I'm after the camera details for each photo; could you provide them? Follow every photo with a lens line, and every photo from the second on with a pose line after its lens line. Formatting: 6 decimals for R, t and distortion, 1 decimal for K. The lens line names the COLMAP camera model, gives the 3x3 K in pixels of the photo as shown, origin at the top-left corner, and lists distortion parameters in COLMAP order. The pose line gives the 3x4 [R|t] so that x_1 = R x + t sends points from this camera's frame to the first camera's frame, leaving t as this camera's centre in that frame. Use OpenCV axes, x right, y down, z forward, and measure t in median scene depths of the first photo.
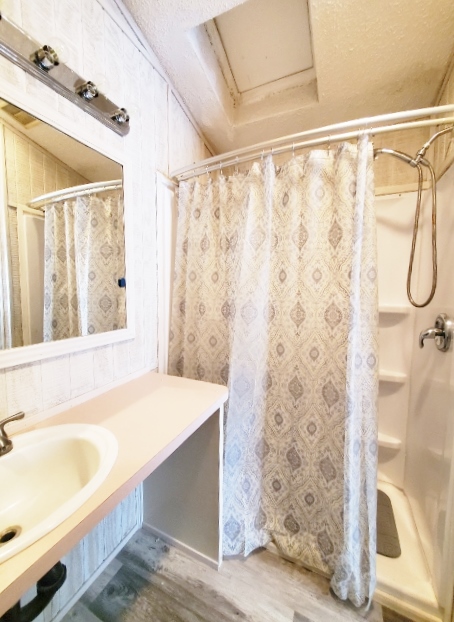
lens RADIAL K [[258.3, 0, 225.4], [0, 258.3, 308.6], [0, 0, 1]] dist [-0.012284, -0.000471]
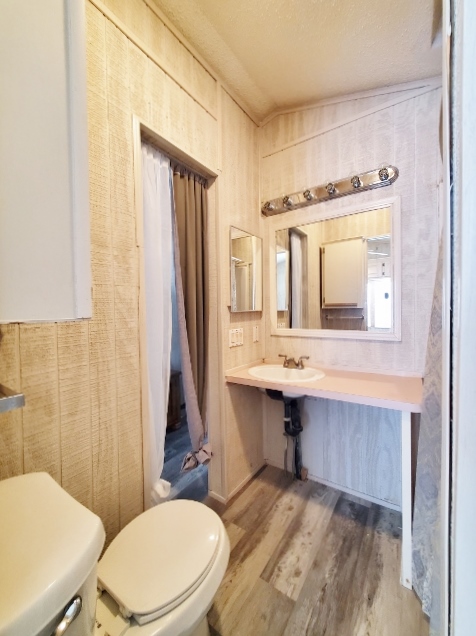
lens RADIAL K [[257.5, 0, 238.5], [0, 257.5, 314.0], [0, 0, 1]] dist [-0.007408, -0.000715]
pose [[-0.162588, 0.022683, -0.986433, 1.089234], [-0.079414, 0.996192, 0.035996, -0.013500], [0.983493, 0.084189, -0.160167, 0.472835]]
